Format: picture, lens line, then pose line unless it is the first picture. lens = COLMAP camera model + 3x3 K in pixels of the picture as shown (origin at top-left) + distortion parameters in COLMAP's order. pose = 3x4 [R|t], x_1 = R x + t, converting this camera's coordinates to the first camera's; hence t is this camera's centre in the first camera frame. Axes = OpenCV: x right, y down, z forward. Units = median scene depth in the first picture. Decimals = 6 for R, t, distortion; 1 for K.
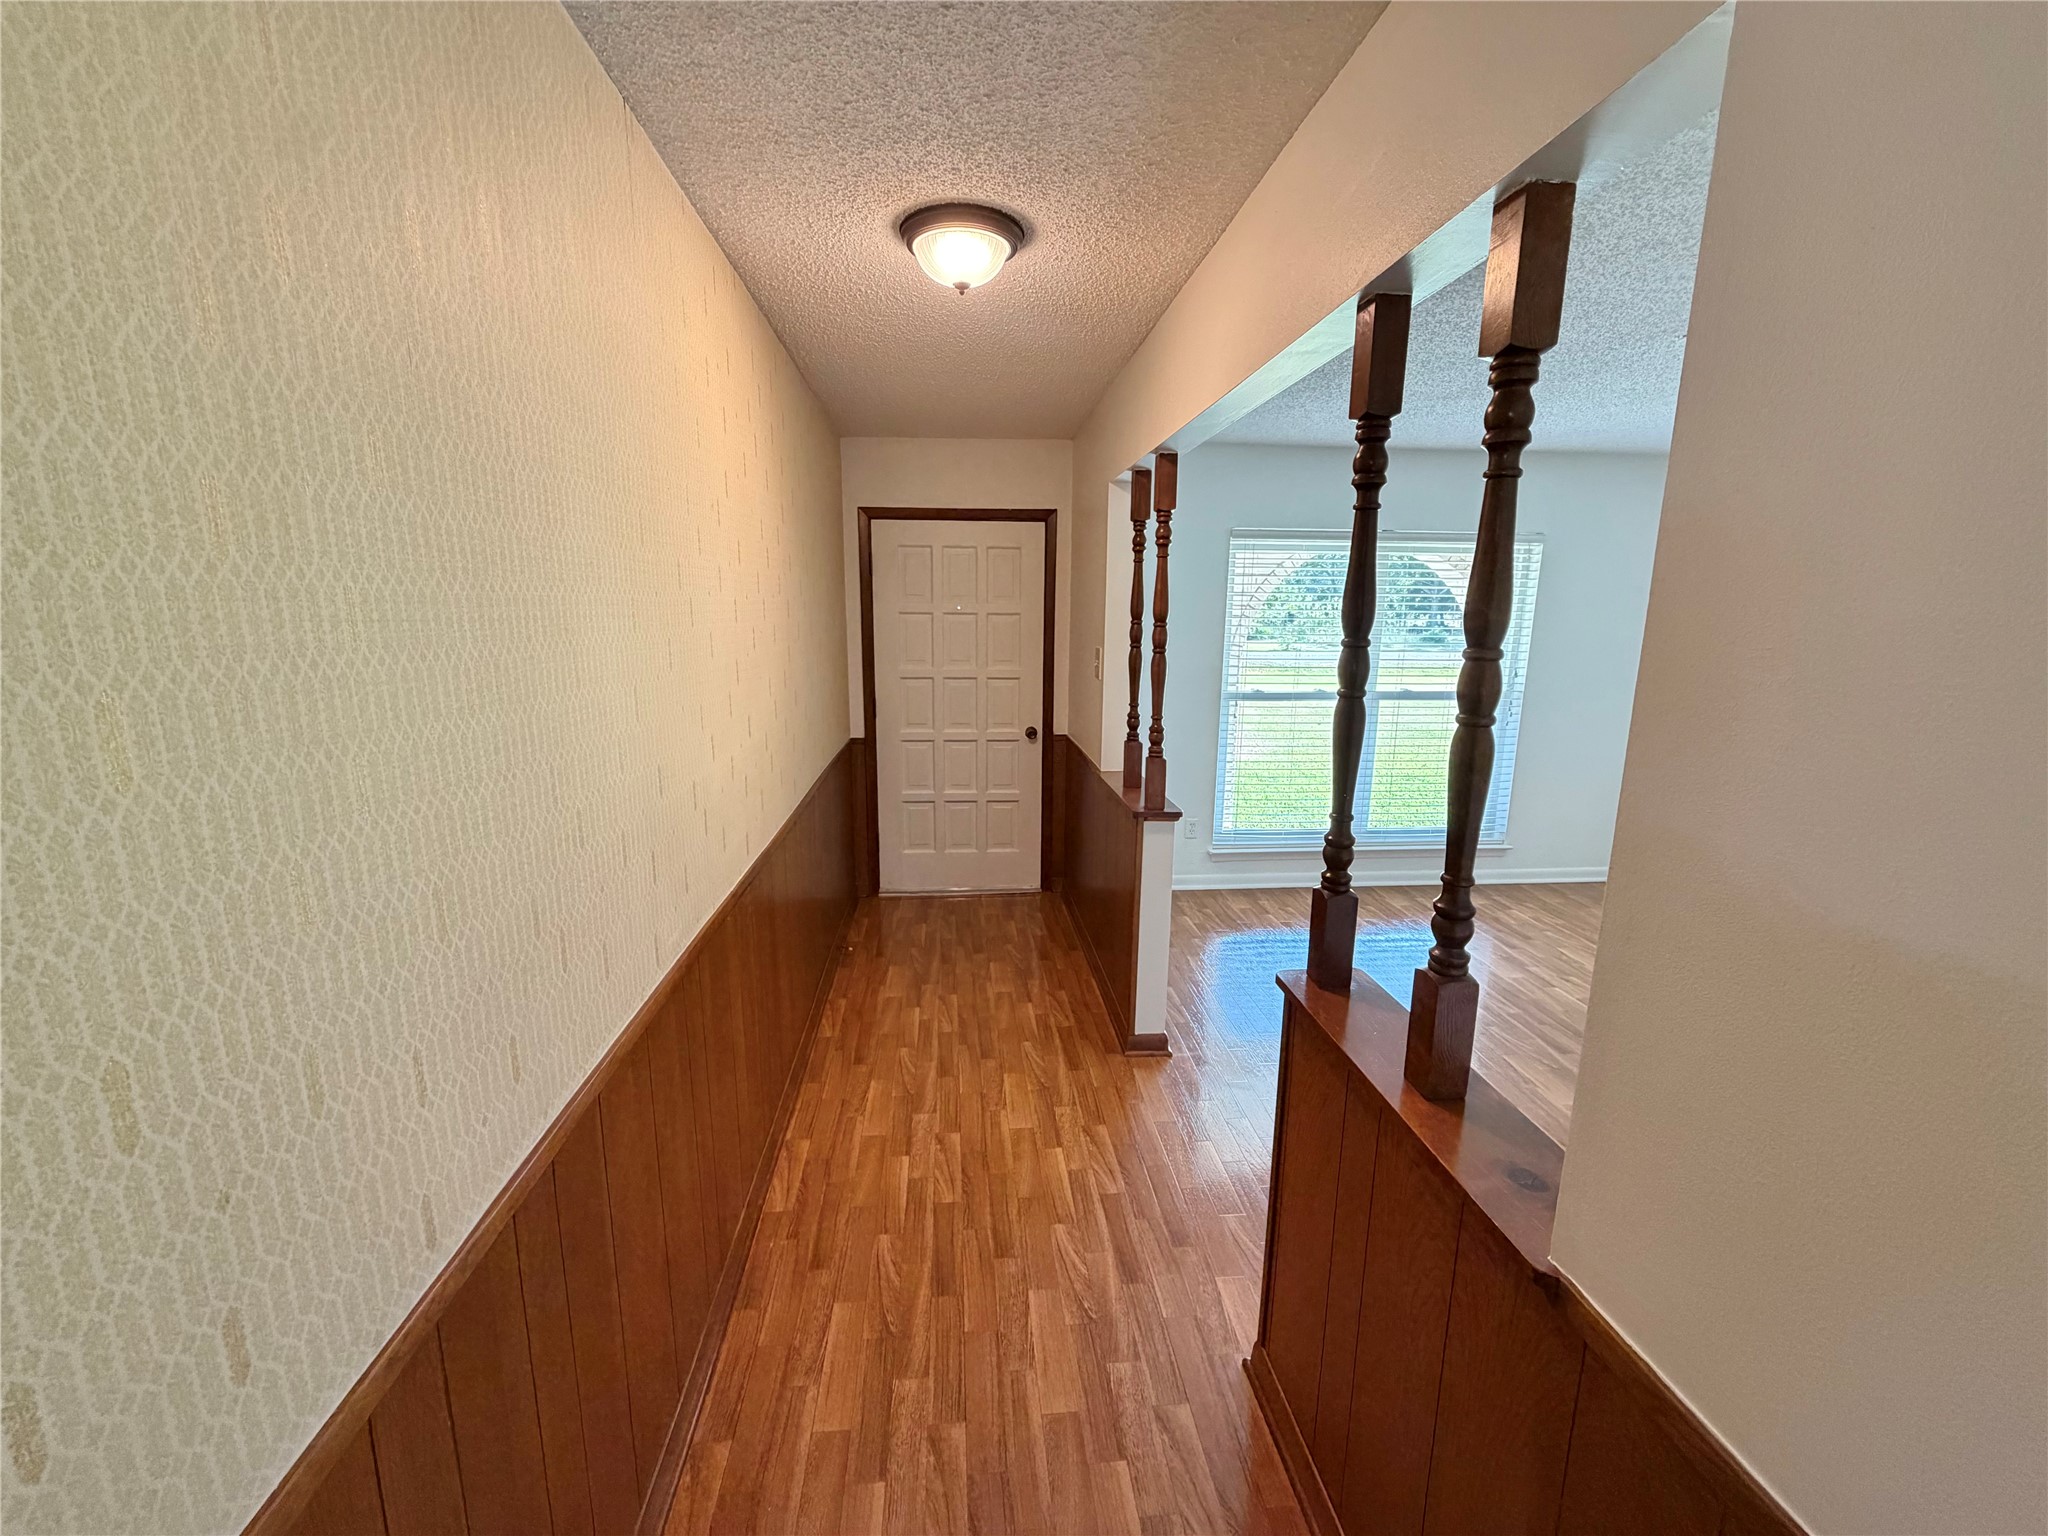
lens RADIAL K [[814.3, 0, 1017.0], [0, 814.3, 769.1], [0, 0, 1]] dist [-0.000897, -0.000004]
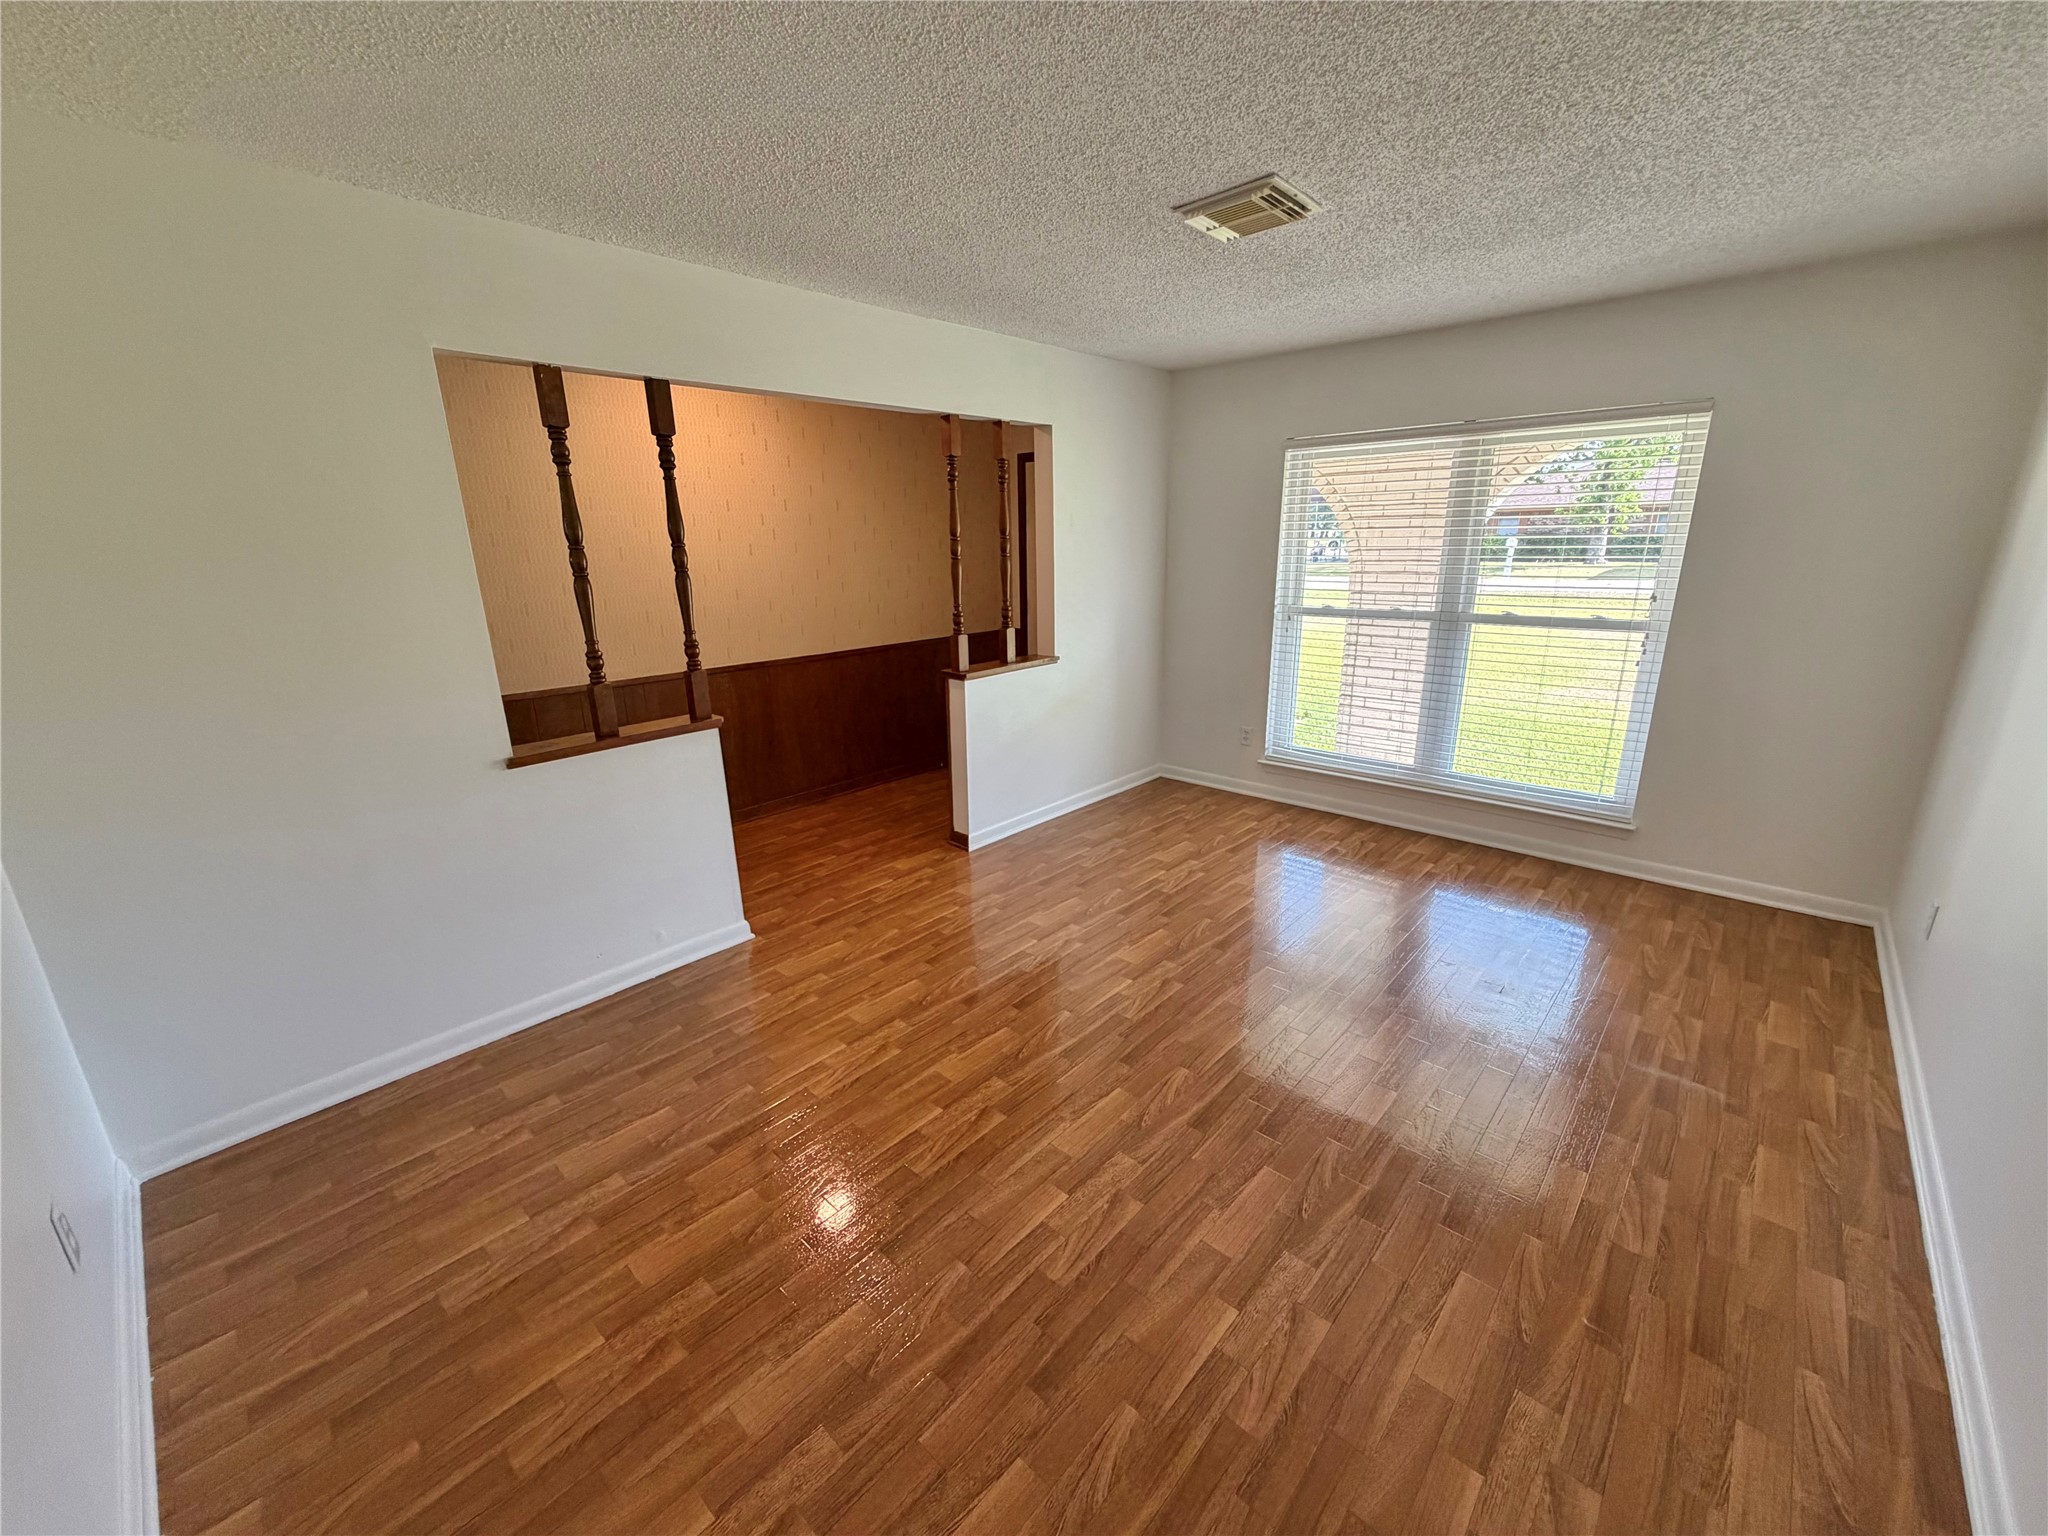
lens RADIAL K [[815.5, 0, 1024.0], [0, 815.5, 768.0], [0, 0, 1]] dist [-0.011710, -0.000012]
pose [[0.659418, 0.183394, -0.729064, 0.721540], [-0.110380, 0.982897, 0.147409, -0.008639], [0.743629, -0.016730, 0.668383, 0.068095]]
